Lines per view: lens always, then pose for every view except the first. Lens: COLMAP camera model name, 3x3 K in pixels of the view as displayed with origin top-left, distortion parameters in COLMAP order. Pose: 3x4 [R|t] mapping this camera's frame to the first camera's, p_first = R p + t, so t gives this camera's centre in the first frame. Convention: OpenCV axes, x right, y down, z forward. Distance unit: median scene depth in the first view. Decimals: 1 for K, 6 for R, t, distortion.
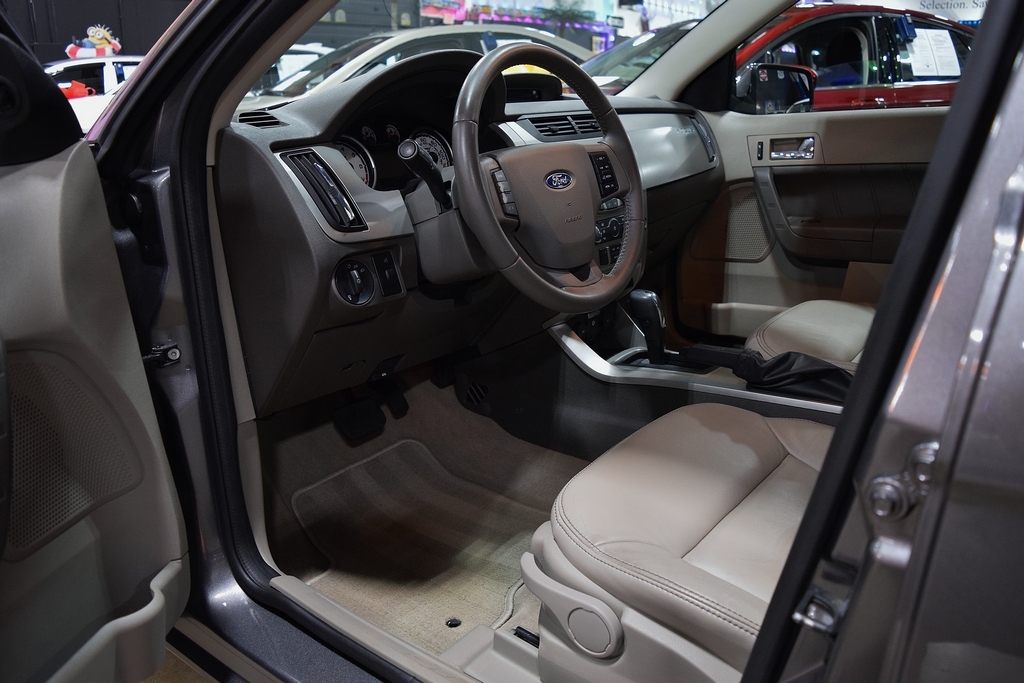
lens RADIAL K [[798.0, 0, 515.7], [0, 798.0, 331.8], [0, 0, 1]] dist [-0.096373, 0.023455]
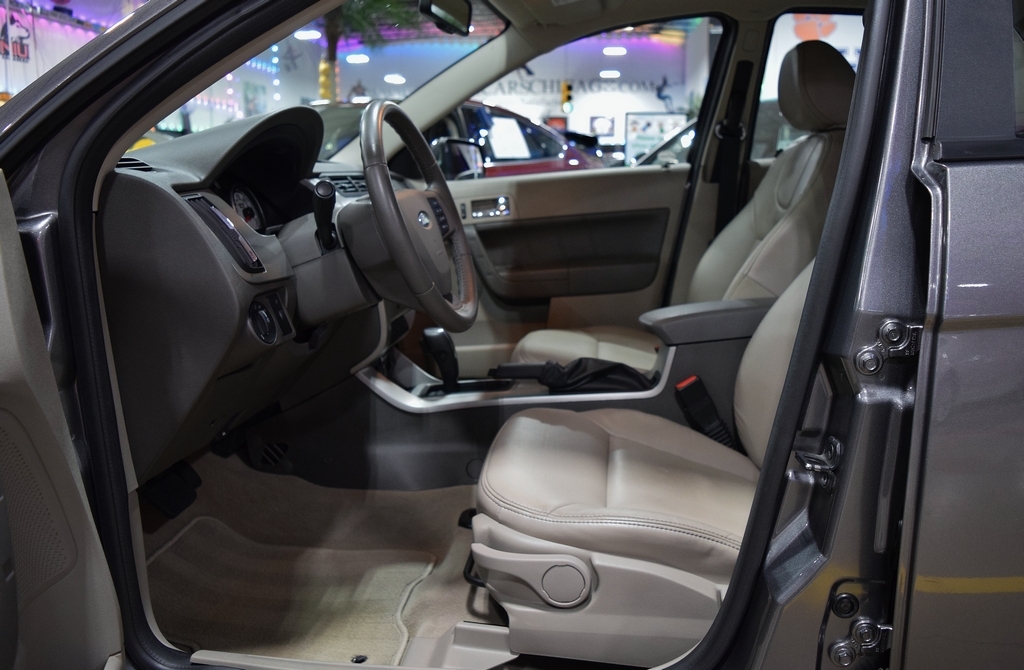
lens RADIAL K [[805.8, 0, 511.0], [0, 805.8, 327.9], [0, 0, 1]] dist [-0.072390, -0.001115]
pose [[0.852363, -0.093065, 0.514603, -0.349554], [0.154186, 0.985018, -0.077246, 0.054709], [-0.499704, 0.145186, 0.853942, -0.017902]]
